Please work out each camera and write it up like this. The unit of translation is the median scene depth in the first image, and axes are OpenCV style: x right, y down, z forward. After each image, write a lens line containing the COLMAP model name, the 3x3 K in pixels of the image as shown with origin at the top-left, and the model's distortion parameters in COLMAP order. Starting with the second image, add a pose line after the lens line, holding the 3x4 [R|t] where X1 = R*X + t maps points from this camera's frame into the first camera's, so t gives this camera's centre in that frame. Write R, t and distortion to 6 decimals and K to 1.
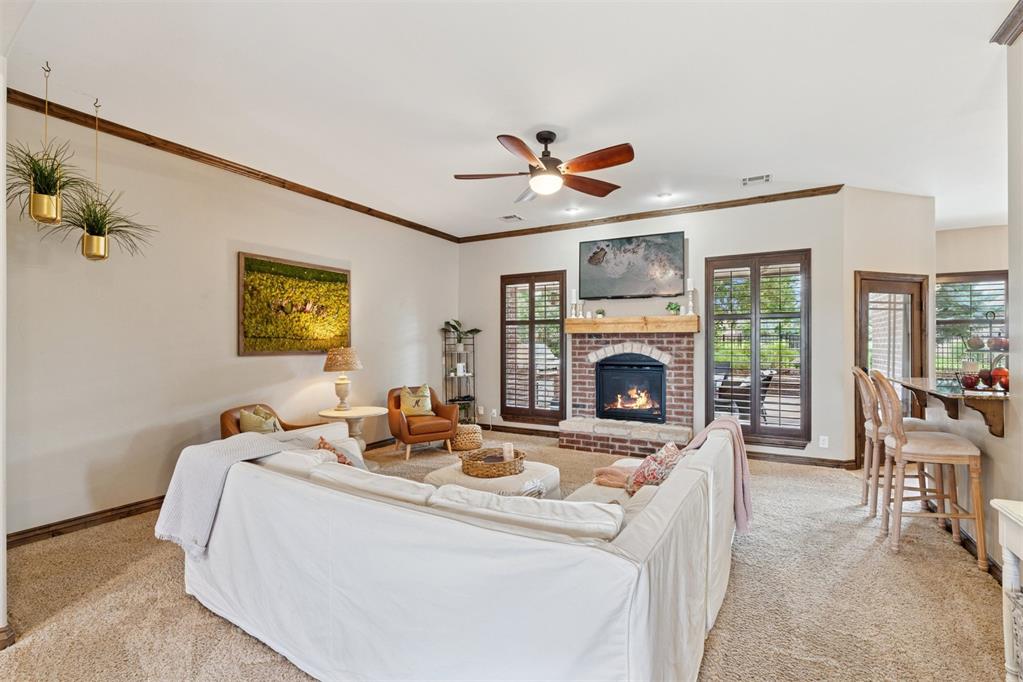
lens RADIAL K [[454.7, 0, 514.4], [0, 454.7, 344.9], [0, 0, 1]] dist [-0.011120, 0.000246]
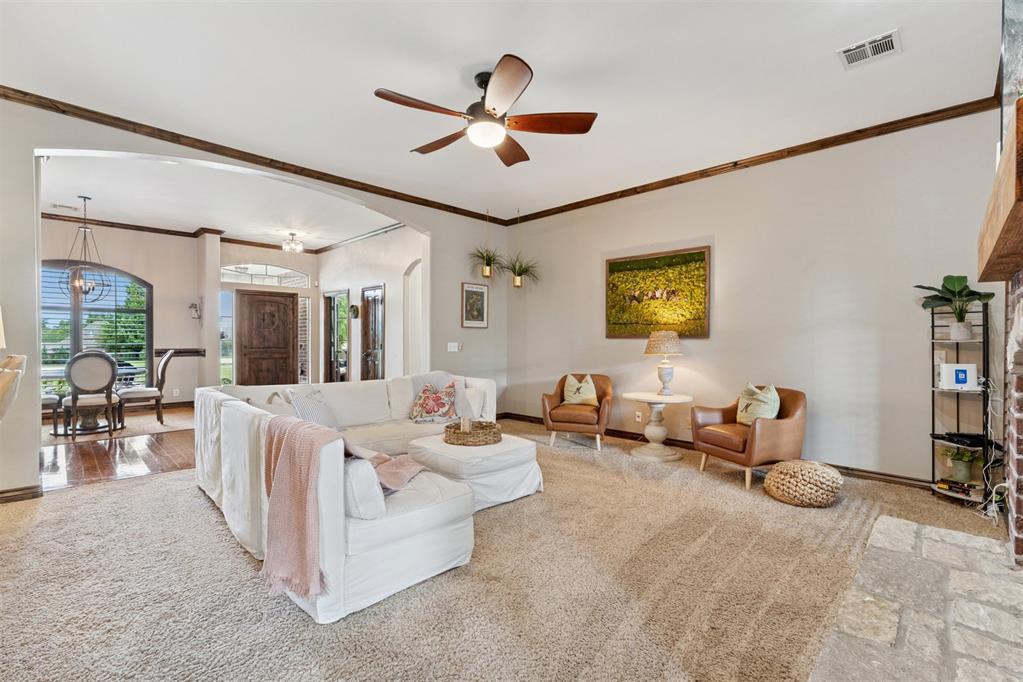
lens RADIAL K [[454.7, 0, 514.4], [0, 454.7, 344.9], [0, 0, 1]] dist [-0.011120, 0.000246]
pose [[-0.253476, 0.012833, -0.967257, 0.597561], [-0.008214, 0.999847, 0.015418, 0.020415], [0.967307, 0.011853, -0.253332, 0.854515]]
